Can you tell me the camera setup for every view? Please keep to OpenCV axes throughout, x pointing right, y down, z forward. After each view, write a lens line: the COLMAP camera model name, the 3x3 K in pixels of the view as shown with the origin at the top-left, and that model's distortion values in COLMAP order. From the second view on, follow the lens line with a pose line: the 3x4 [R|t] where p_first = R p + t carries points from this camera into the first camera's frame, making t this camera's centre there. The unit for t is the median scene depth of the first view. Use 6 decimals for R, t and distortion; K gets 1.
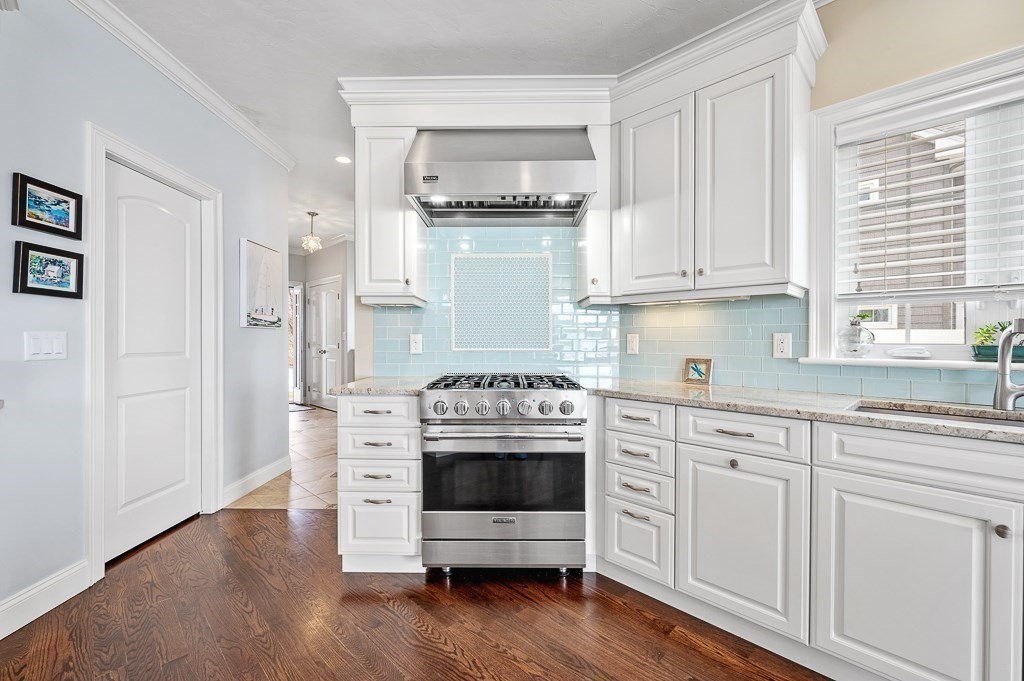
lens RADIAL K [[438.7, 0, 517.1], [0, 438.7, 343.4], [0, 0, 1]] dist [0.008649, -0.001208]
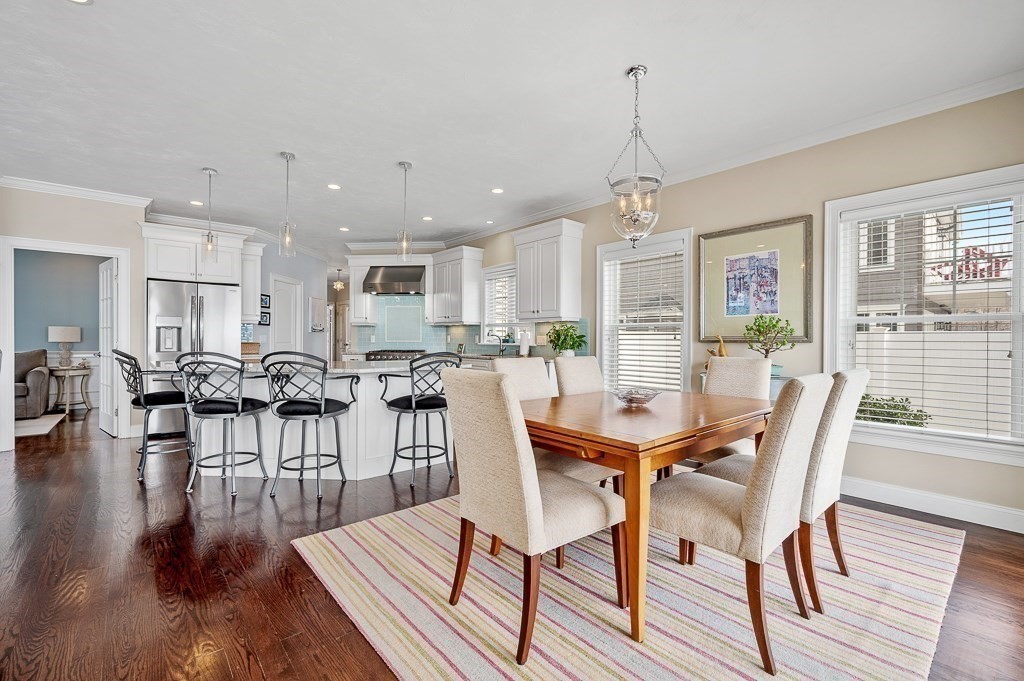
lens RADIAL K [[438.7, 0, 508.0], [0, 438.7, 339.4], [0, 0, 1]] dist [0.008649, -0.001208]
pose [[0.996620, 0.000475, -0.082152, 0.926869], [-0.000758, 0.999994, -0.003410, 0.013339], [0.082149, 0.003460, 0.996614, -1.837613]]
